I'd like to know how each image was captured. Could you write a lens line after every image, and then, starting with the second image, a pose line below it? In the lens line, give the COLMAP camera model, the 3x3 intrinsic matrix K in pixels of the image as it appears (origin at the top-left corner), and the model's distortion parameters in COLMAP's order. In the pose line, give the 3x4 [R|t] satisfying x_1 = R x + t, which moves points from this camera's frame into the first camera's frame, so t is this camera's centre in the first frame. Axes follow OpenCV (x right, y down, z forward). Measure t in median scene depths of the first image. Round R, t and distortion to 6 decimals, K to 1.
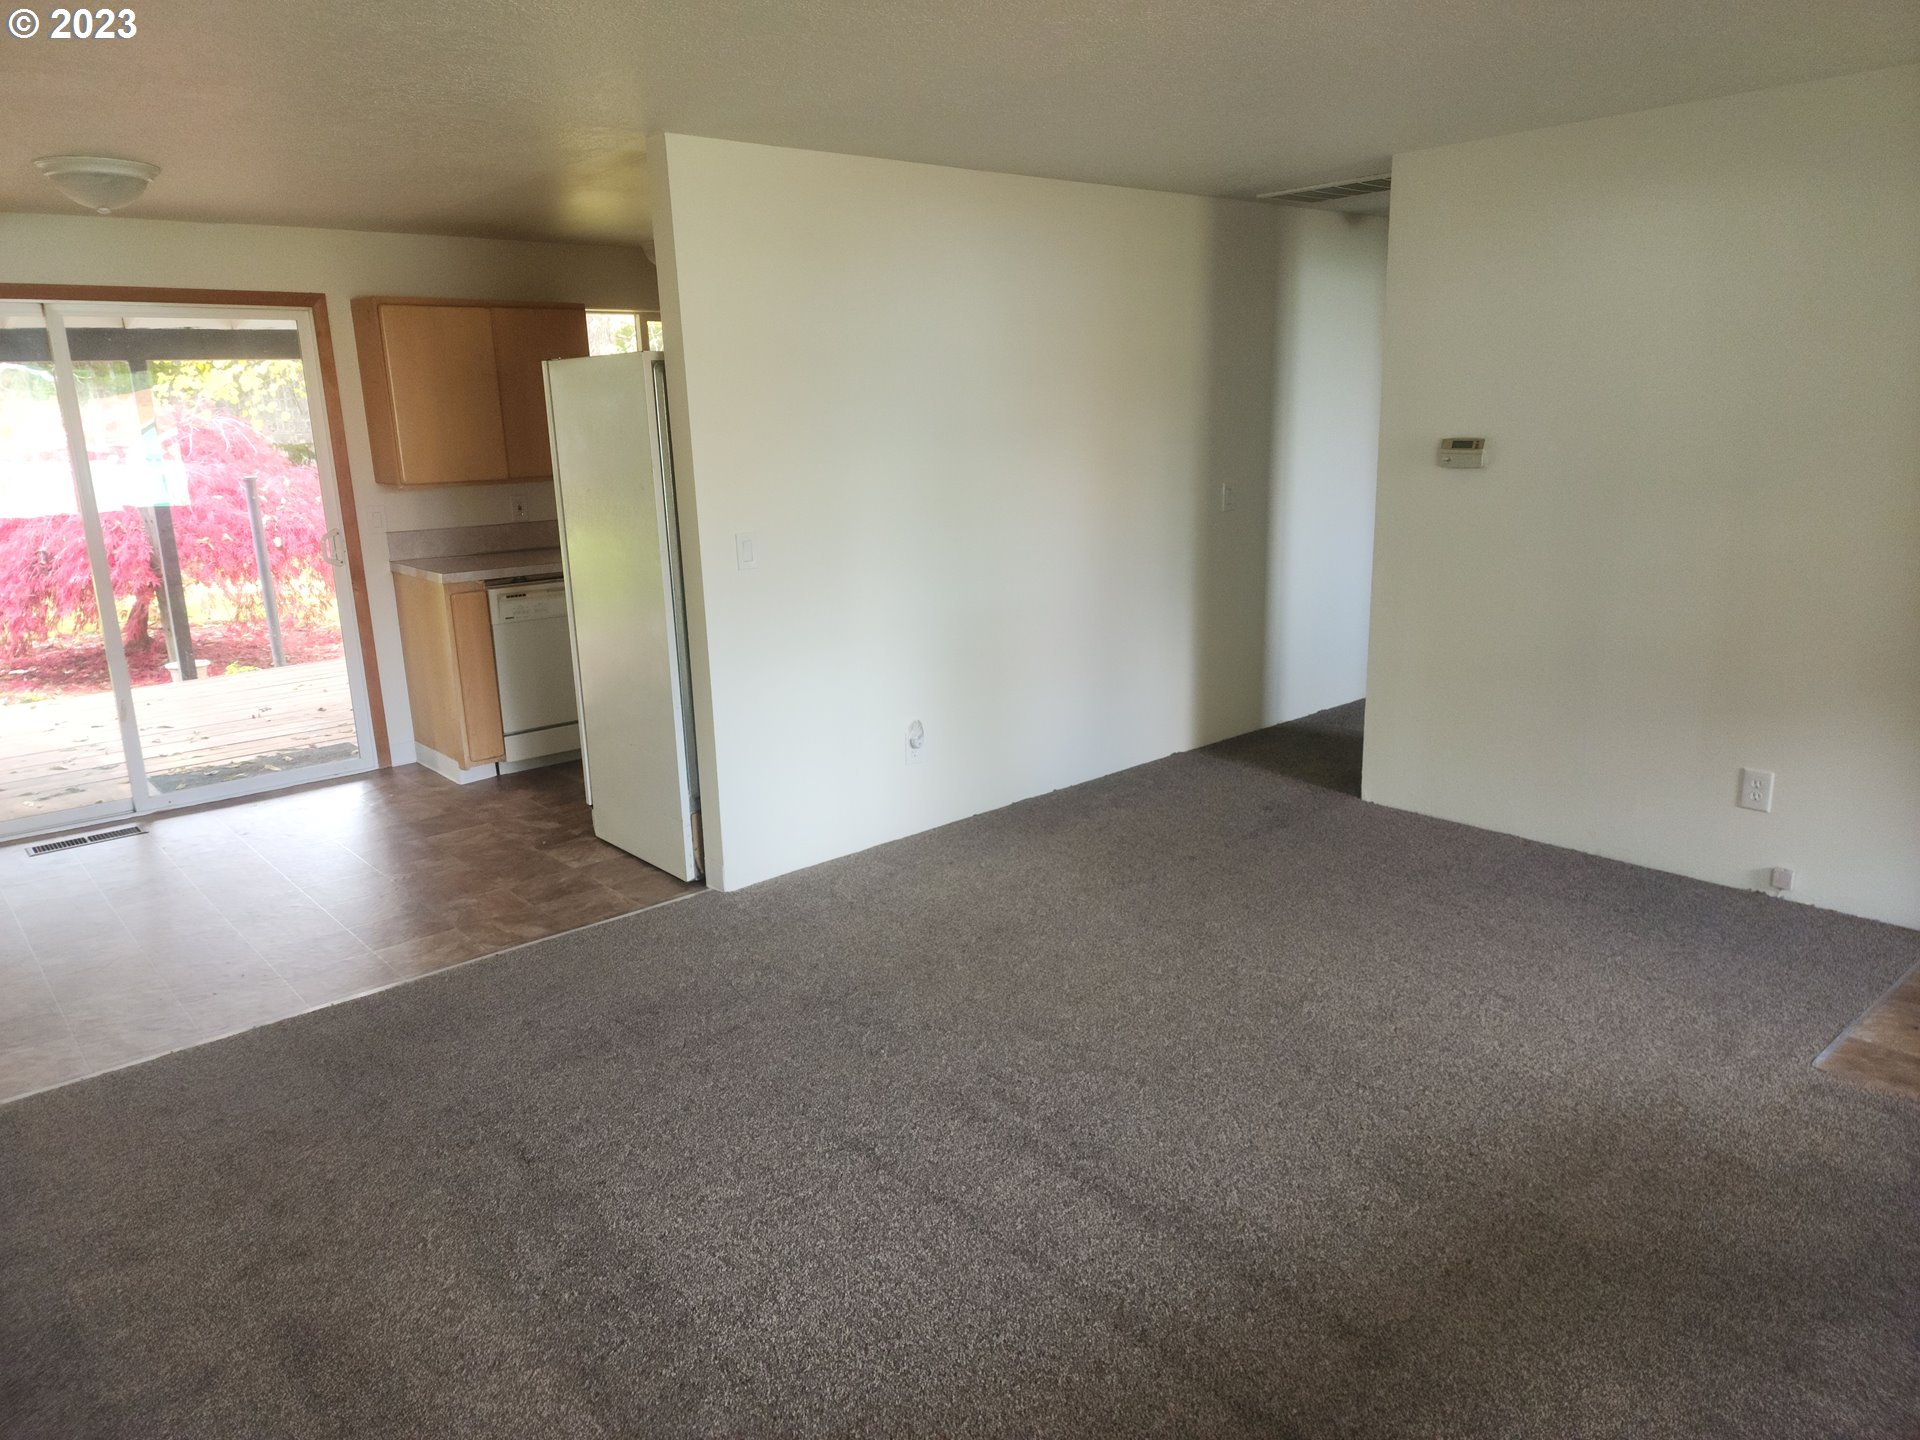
lens RADIAL K [[1287.4, 0, 963.4], [0, 1287.4, 708.0], [0, 0, 1]] dist [0.120707, -0.119352]
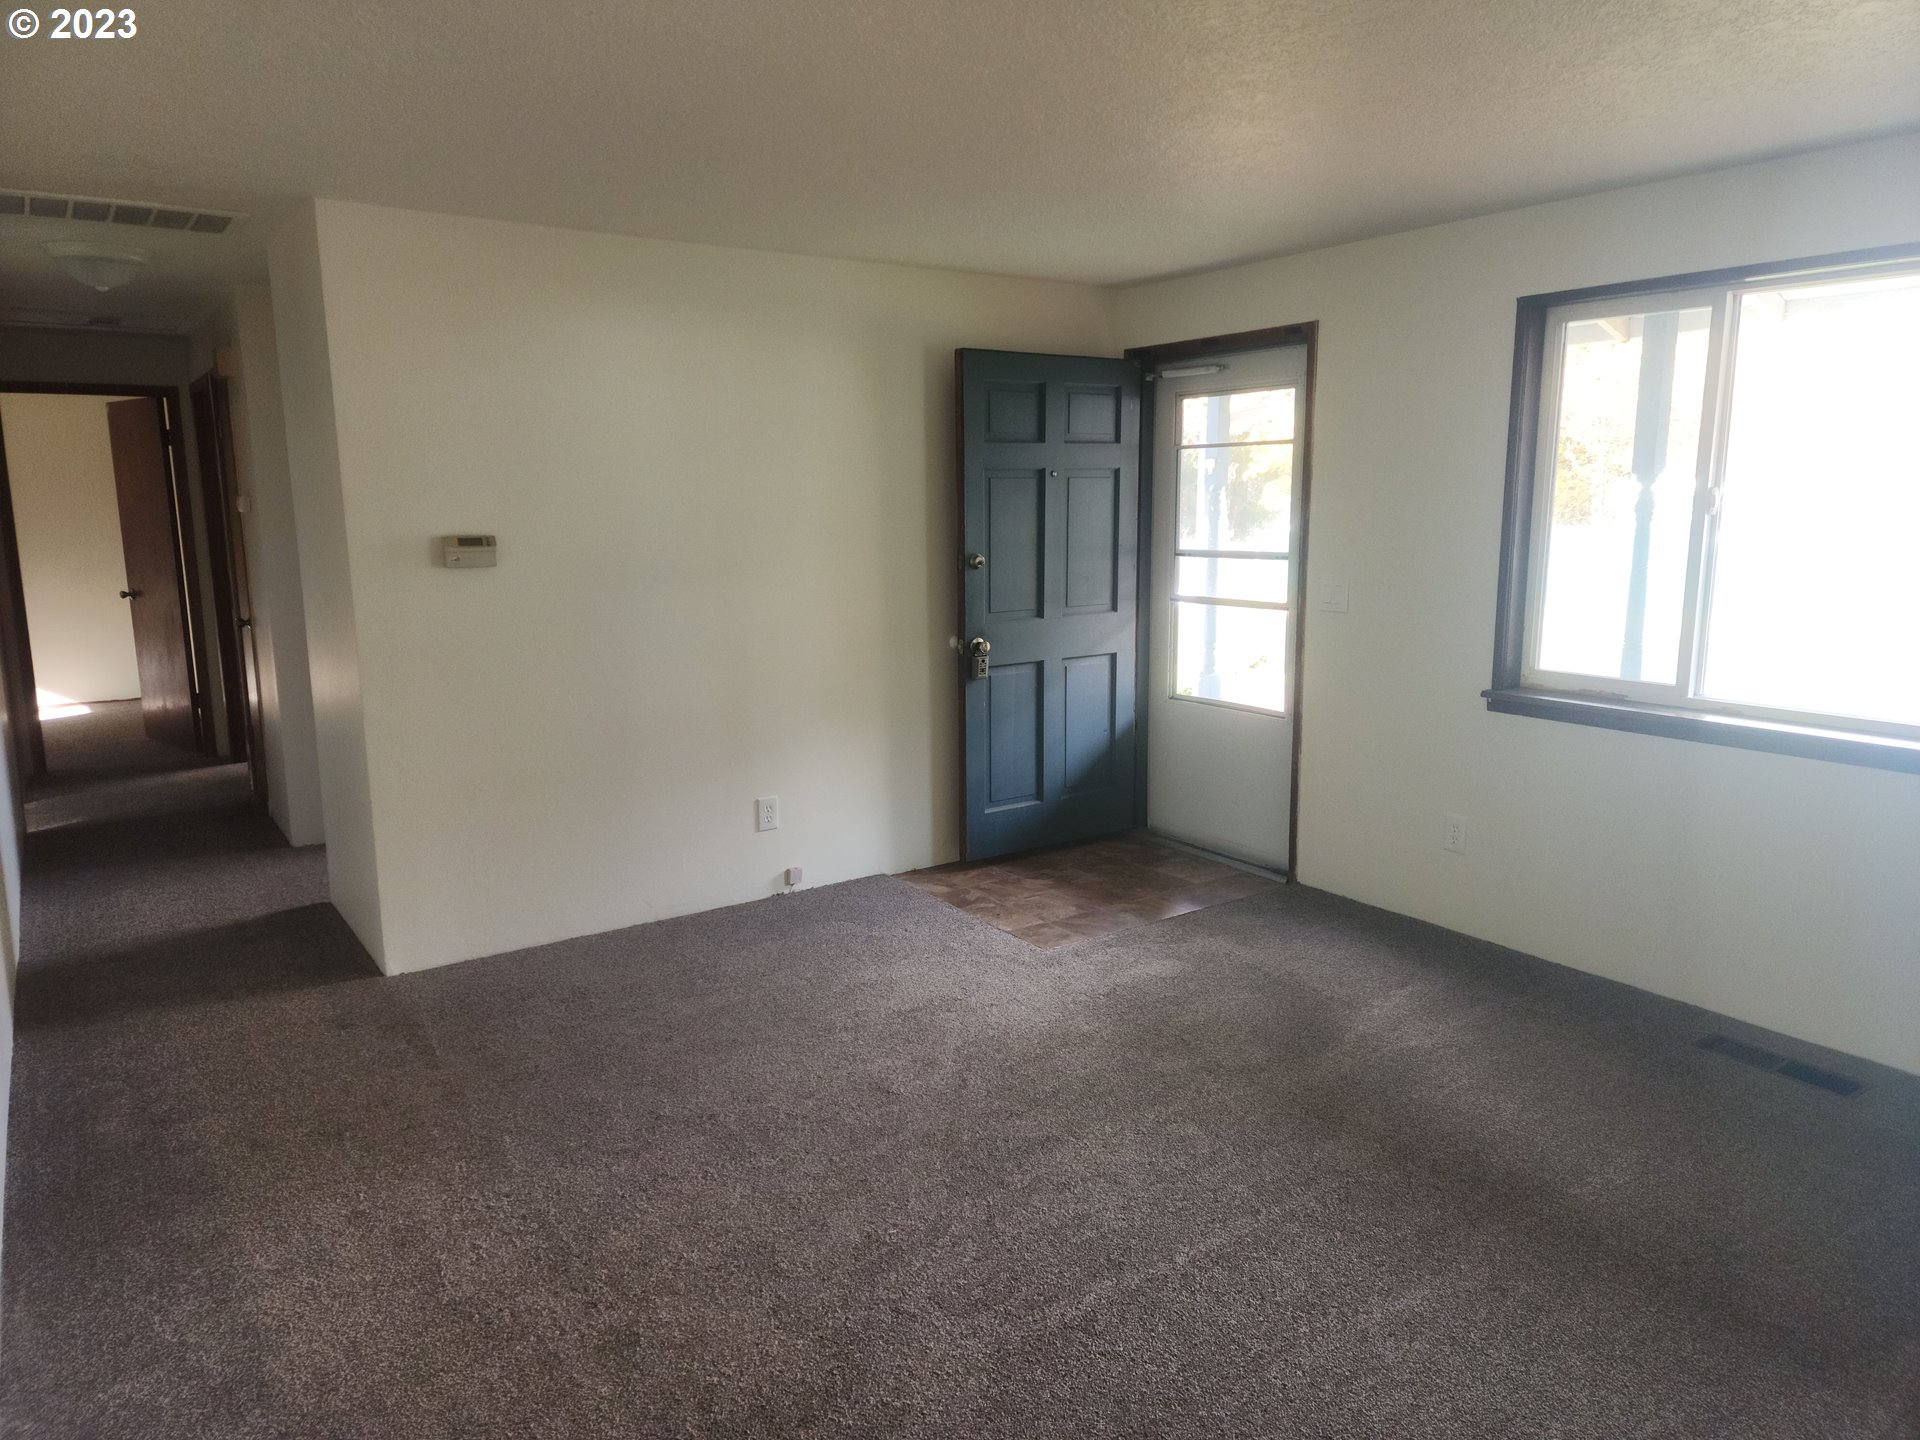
lens RADIAL K [[1287.4, 0, 963.4], [0, 1287.4, 708.0], [0, 0, 1]] dist [0.120707, -0.119352]
pose [[0.113999, -0.140094, 0.983554, -0.494054], [0.231784, 0.966438, 0.110791, -0.111608], [-0.966064, 0.215342, 0.142644, 0.568003]]
